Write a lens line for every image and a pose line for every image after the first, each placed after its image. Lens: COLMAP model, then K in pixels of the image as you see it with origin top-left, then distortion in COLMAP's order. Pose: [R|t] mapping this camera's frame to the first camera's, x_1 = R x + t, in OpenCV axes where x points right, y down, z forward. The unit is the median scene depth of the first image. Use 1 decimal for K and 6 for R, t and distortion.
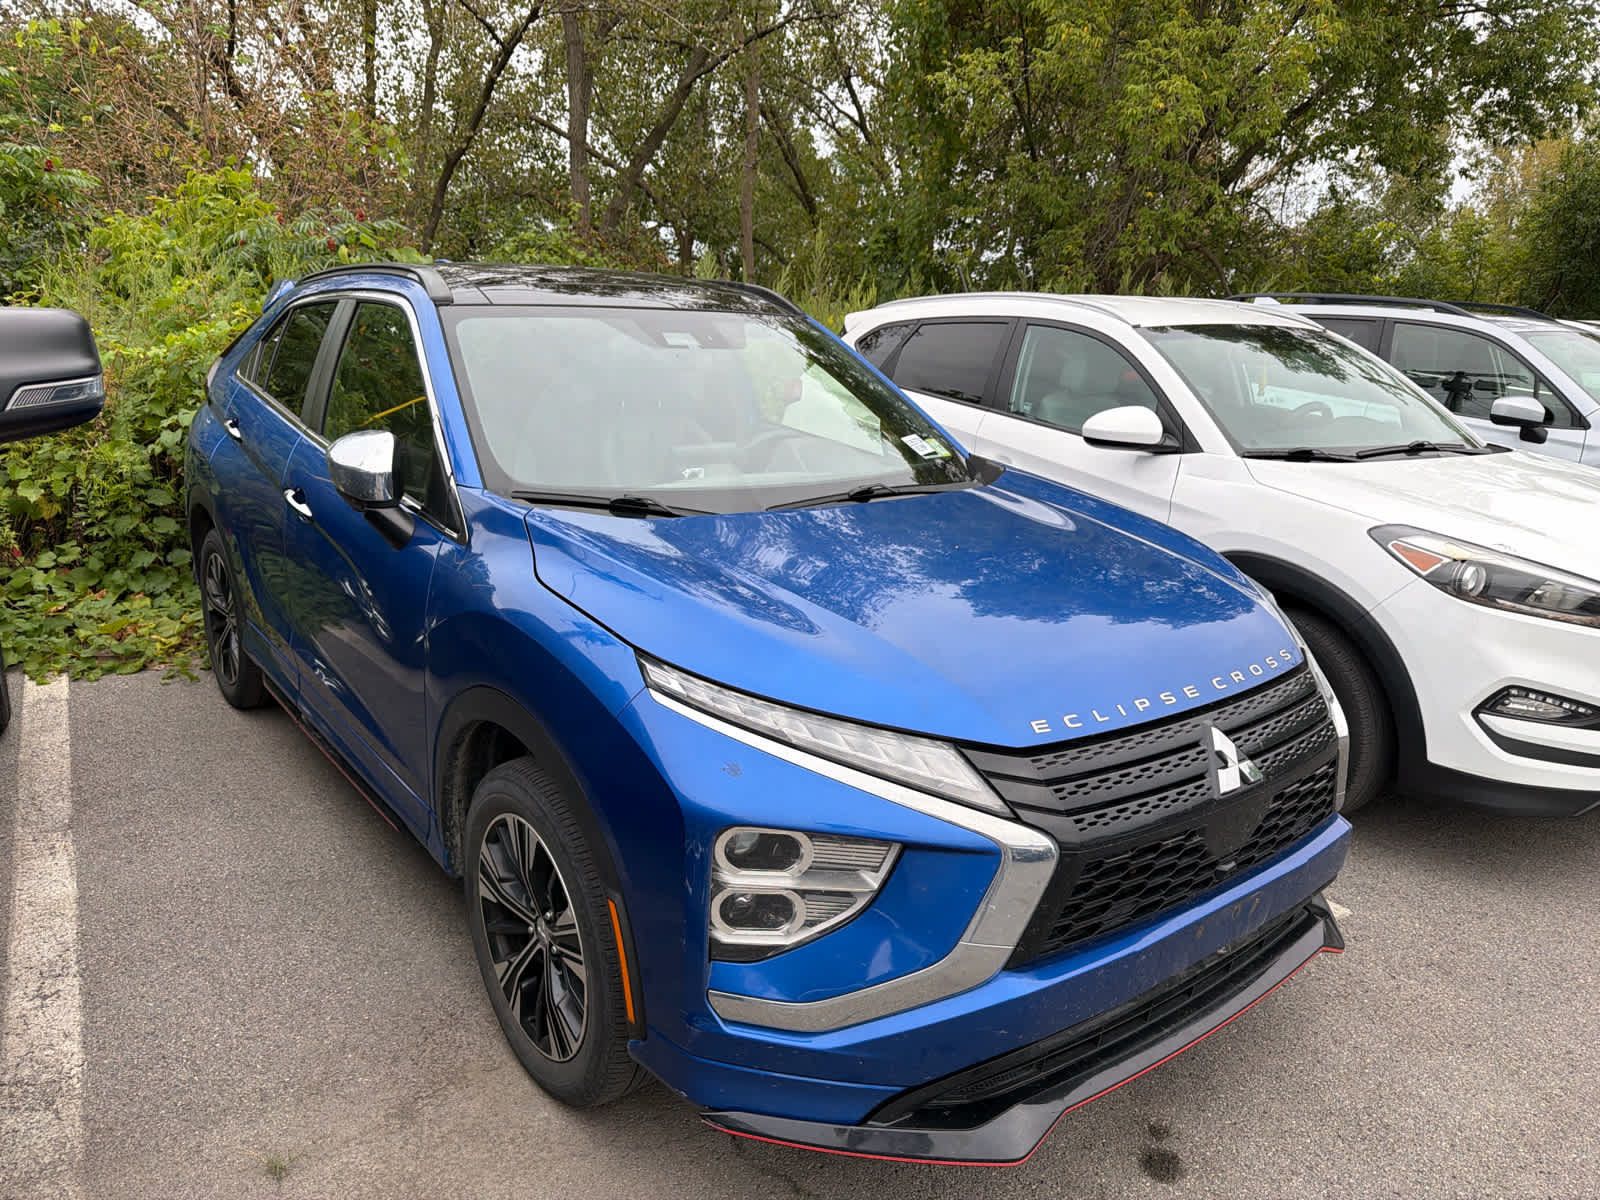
lens RADIAL K [[1178.6, 0, 805.6], [0, 1178.6, 596.4], [0, 0, 1]] dist [-0.000726, -0.009175]
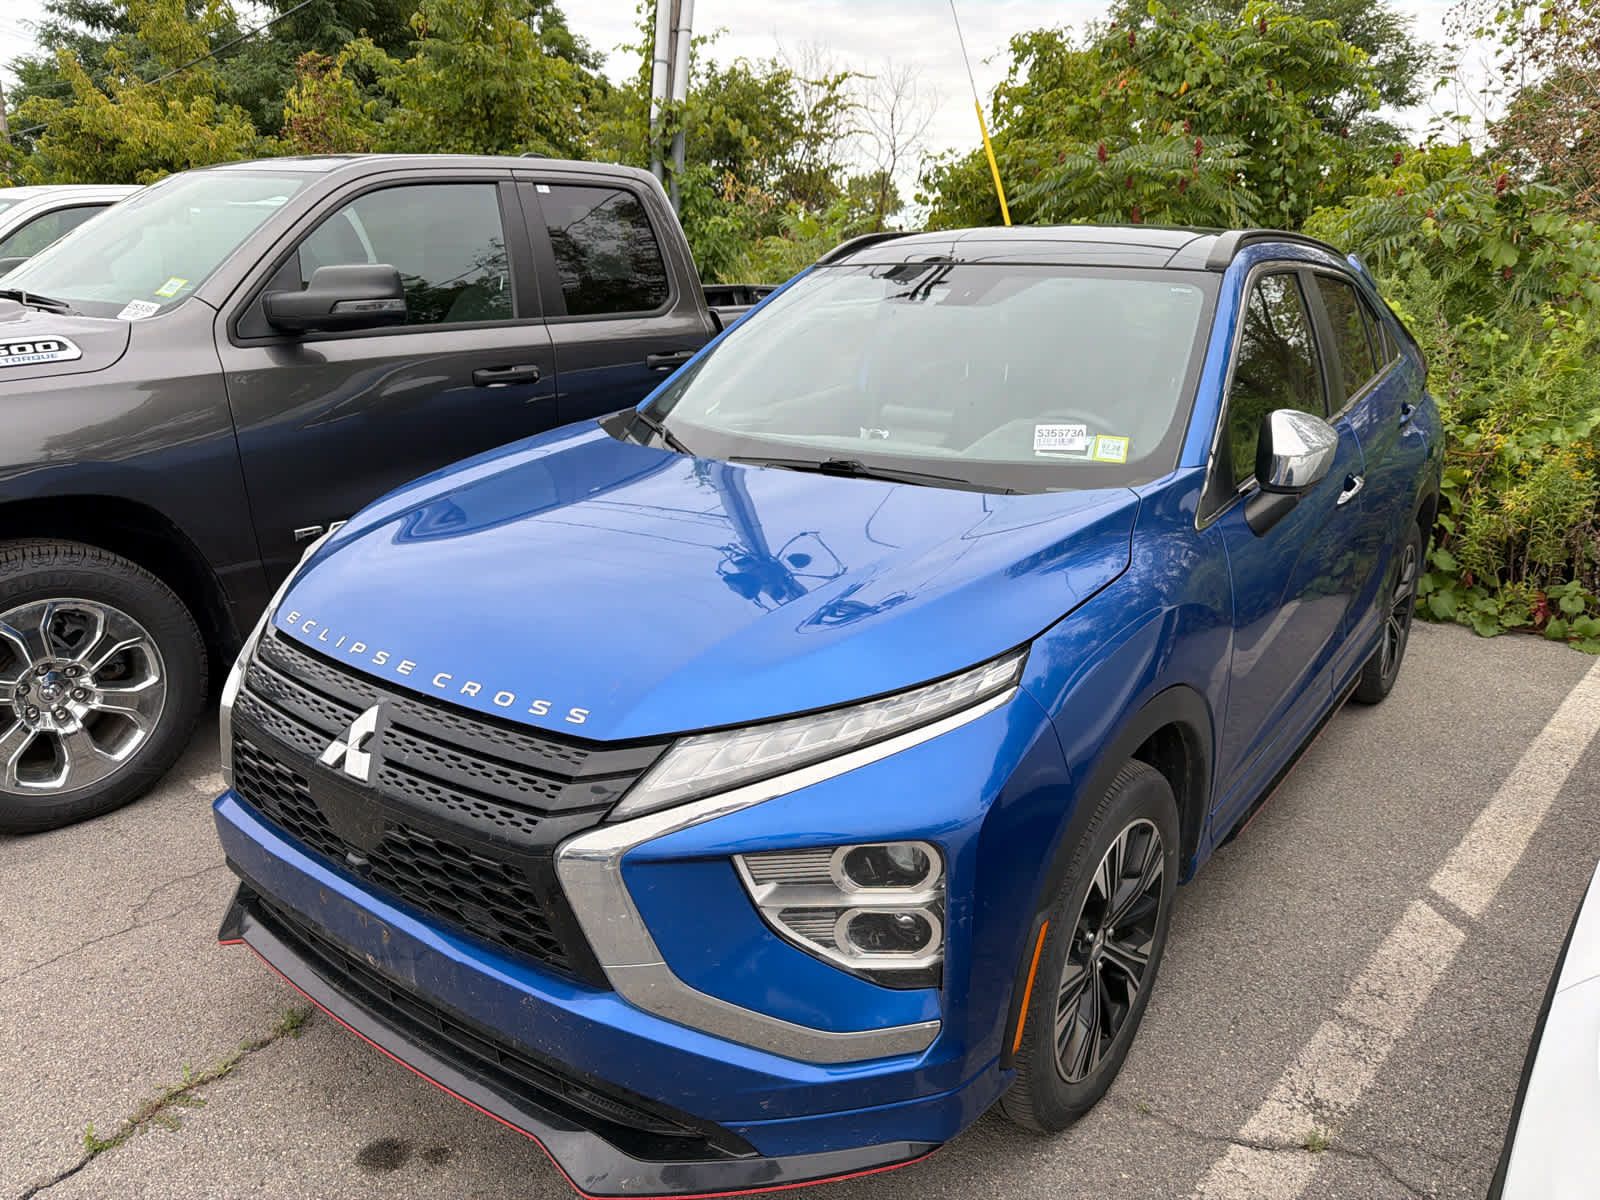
lens RADIAL K [[1154.0, 0, 787.1], [0, 1154.0, 602.9], [0, 0, 1]] dist [0.002400, -0.004907]
pose [[0.239187, 0.244435, -0.939703, 0.629867], [-0.237706, 0.953086, 0.187411, -0.102955], [0.941427, 0.178547, 0.286069, 0.532004]]
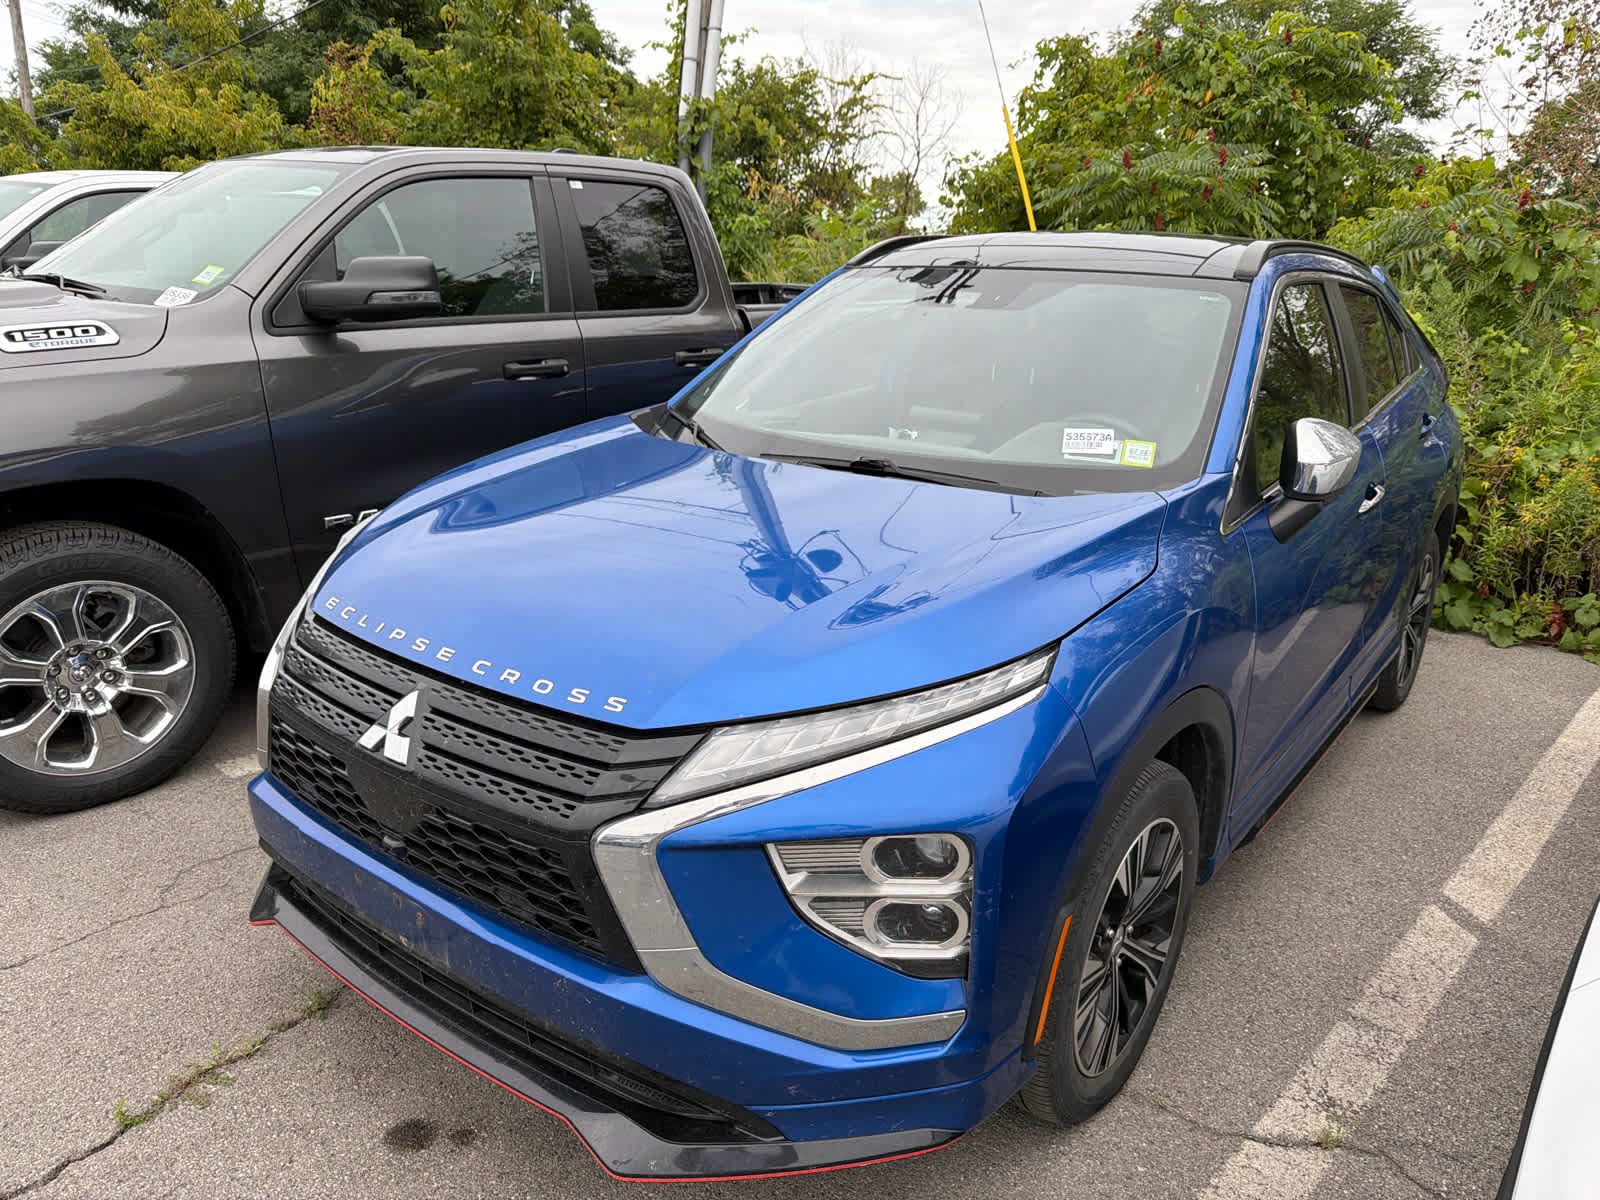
lens RADIAL K [[1154.8, 0, 804.1], [0, 1154.8, 597.0], [0, 0, 1]] dist [0.002969, -0.005450]
pose [[0.236853, 0.245598, -0.939990, 0.636639], [-0.256877, 0.948920, 0.183205, -0.101369], [0.936971, 0.198070, 0.287844, 0.522156]]
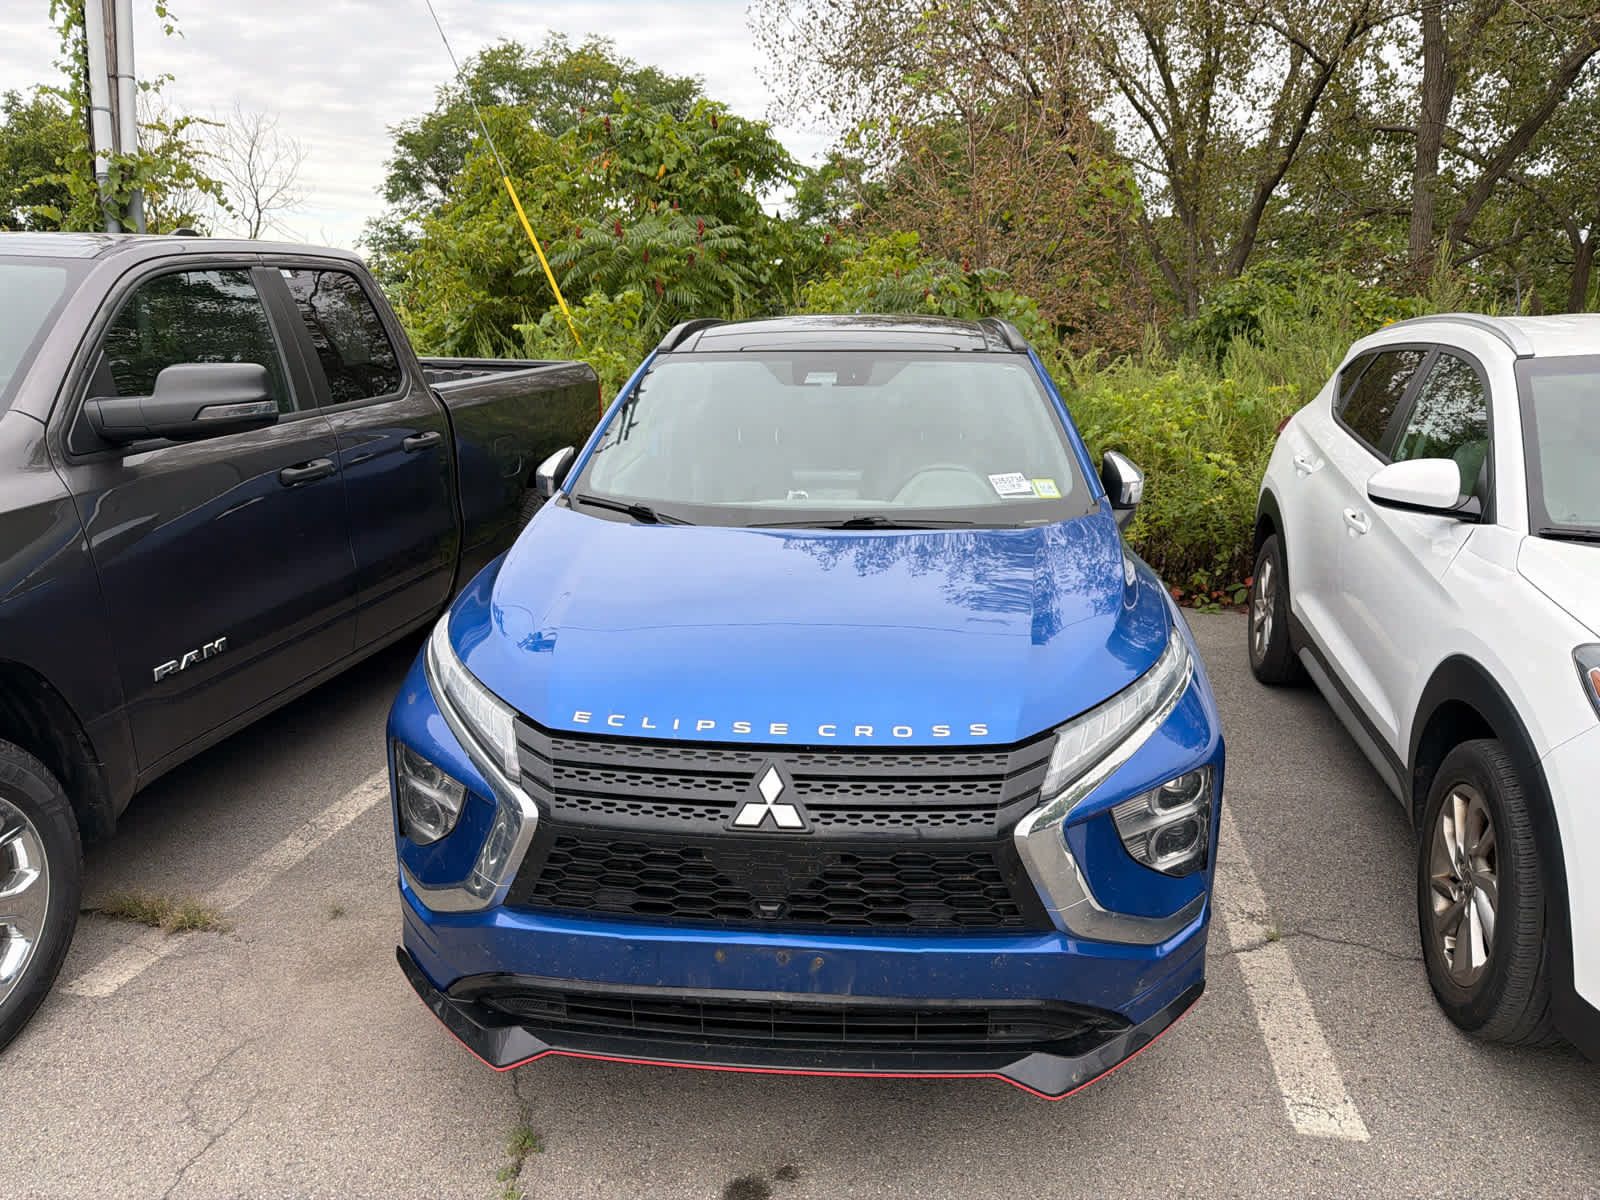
lens RADIAL K [[1177.8, 0, 780.7], [0, 1177.8, 612.6], [0, 0, 1]] dist [0.002732, -0.013590]
pose [[0.718290, 0.134981, -0.682525, 0.526202], [-0.143149, 0.988683, 0.044879, -0.032959], [0.680858, 0.065467, 0.729483, 0.136415]]
